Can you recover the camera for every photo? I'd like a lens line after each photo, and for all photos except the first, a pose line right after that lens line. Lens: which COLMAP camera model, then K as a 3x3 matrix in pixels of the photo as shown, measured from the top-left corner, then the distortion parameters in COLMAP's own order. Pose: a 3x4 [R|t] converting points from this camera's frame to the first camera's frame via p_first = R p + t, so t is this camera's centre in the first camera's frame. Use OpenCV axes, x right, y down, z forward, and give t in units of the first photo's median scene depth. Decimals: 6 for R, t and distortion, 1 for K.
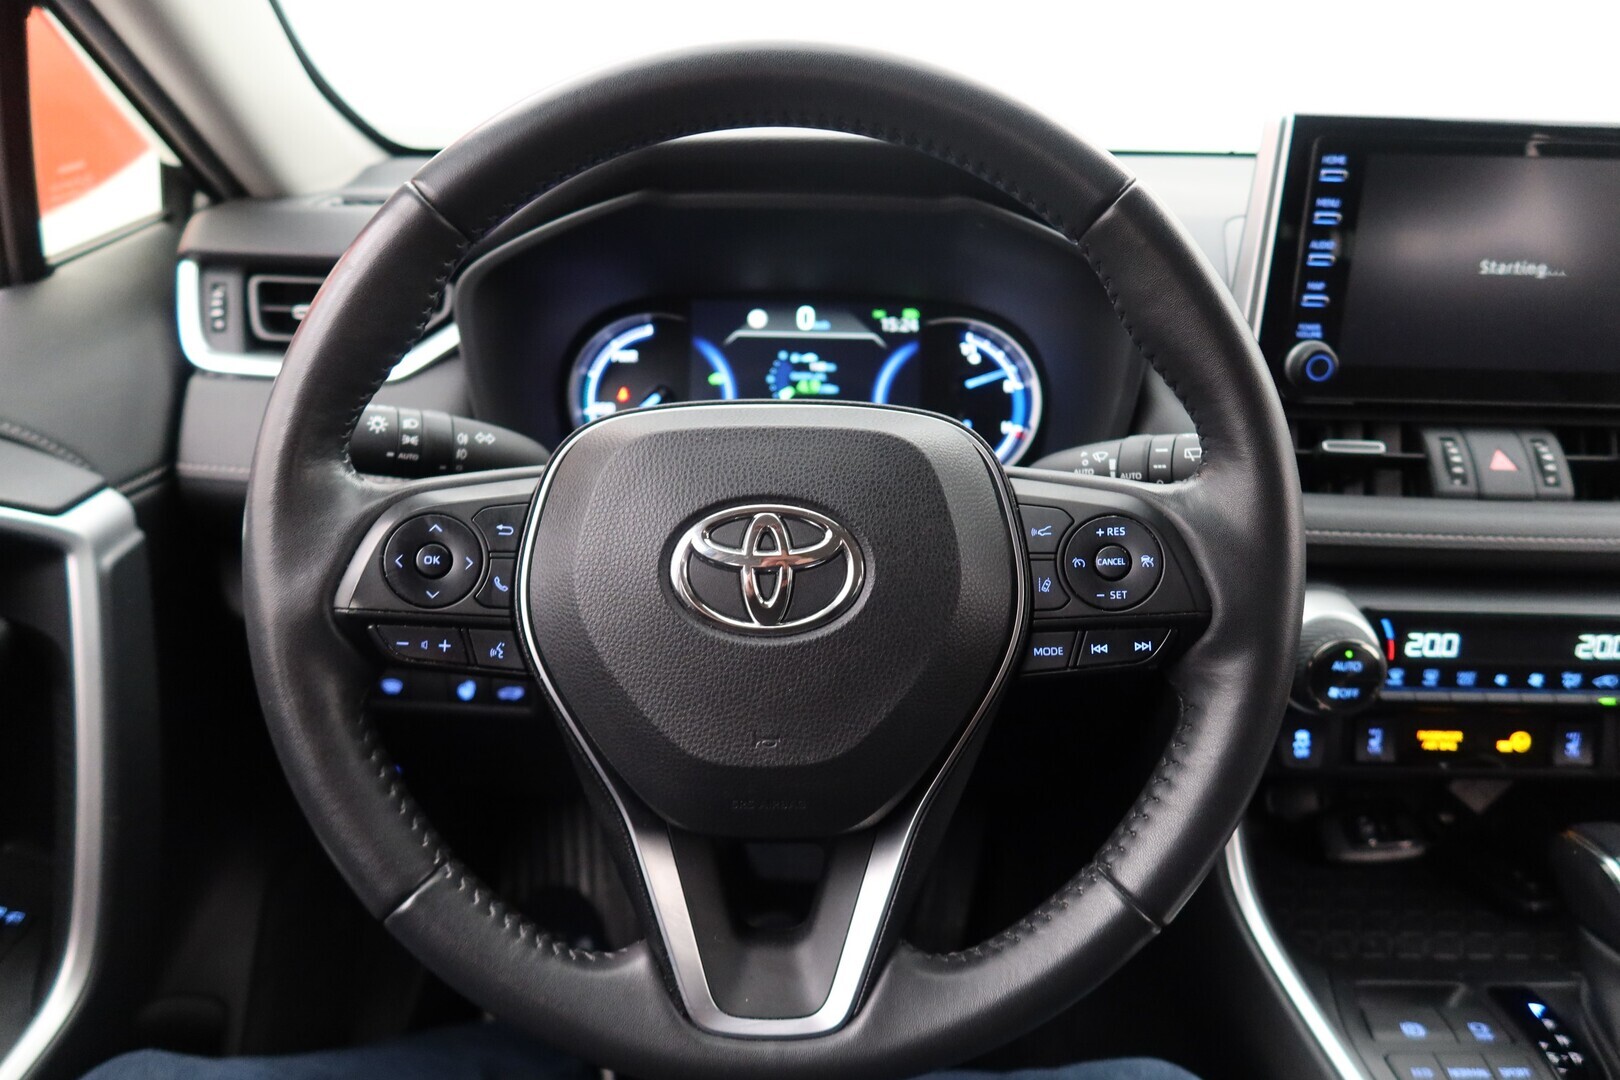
lens RADIAL K [[1136.2, 0, 788.7], [0, 1136.2, 571.3], [0, 0, 1]] dist [-0.013915, 0.006125]
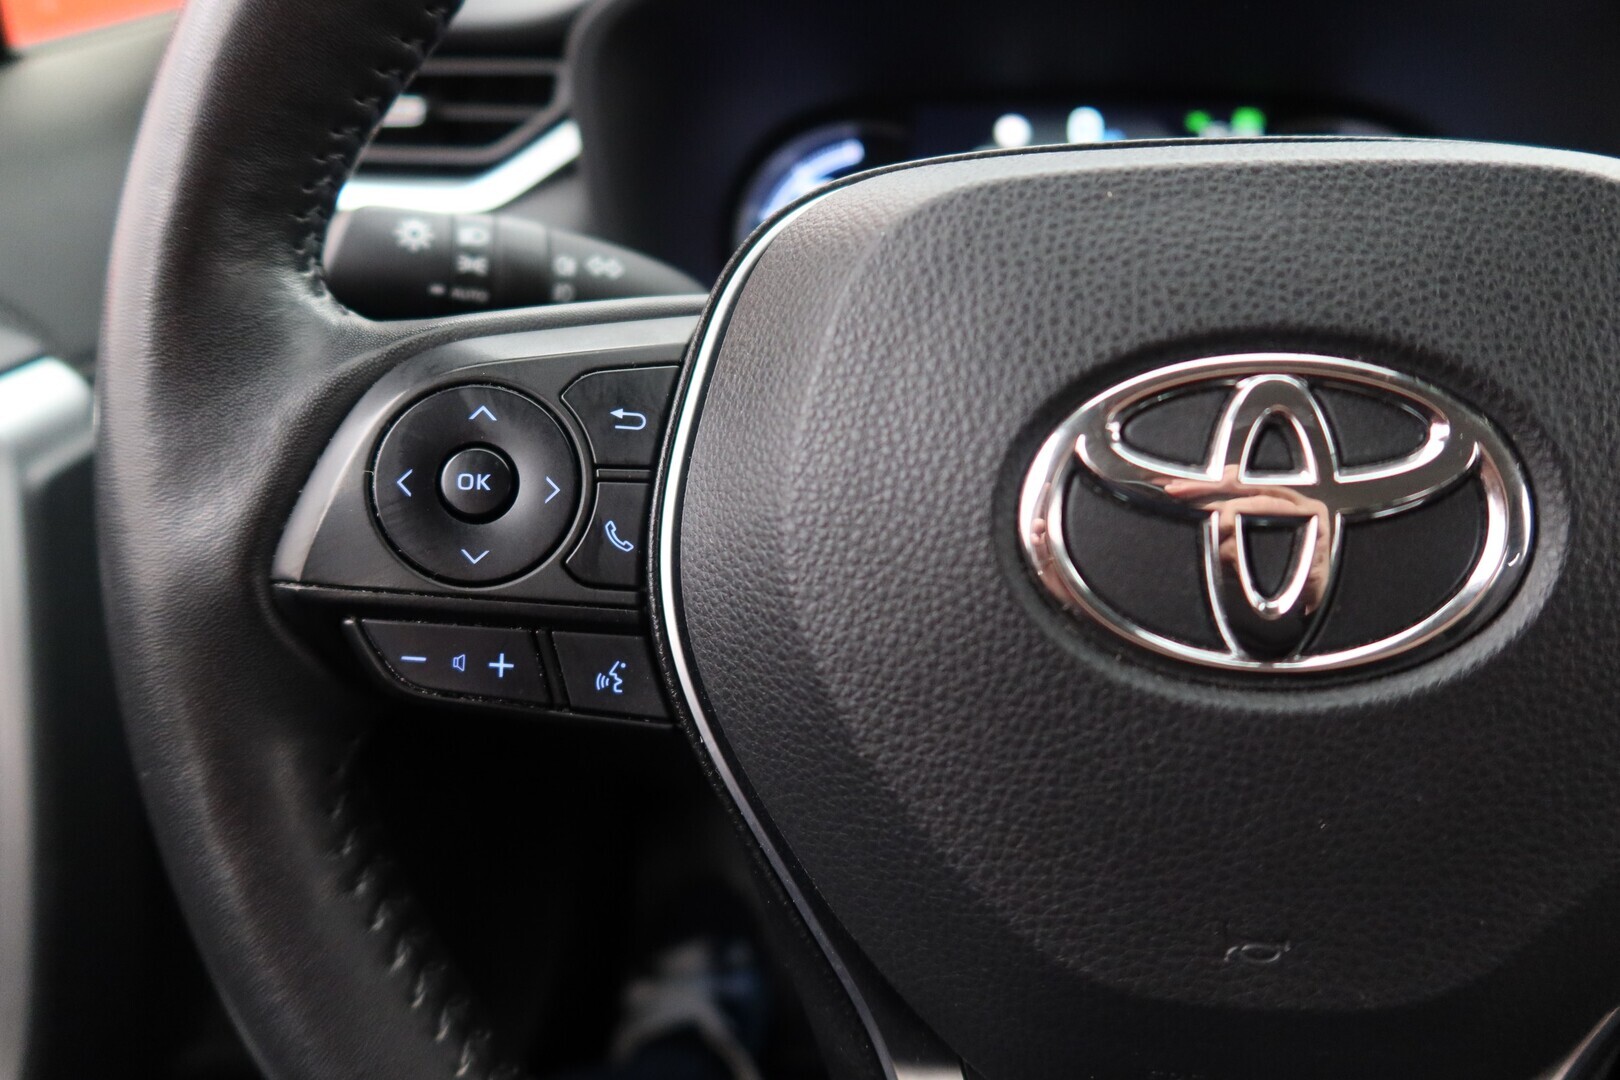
lens RADIAL K [[1136.2, 0, 788.7], [0, 1136.2, 571.3], [0, 0, 1]] dist [-0.013915, 0.006125]
pose [[0.991754, 0.024572, -0.125781, -0.128282], [-0.015624, 0.997308, 0.071643, -0.008830], [0.127202, -0.069088, 0.989468, 0.558554]]
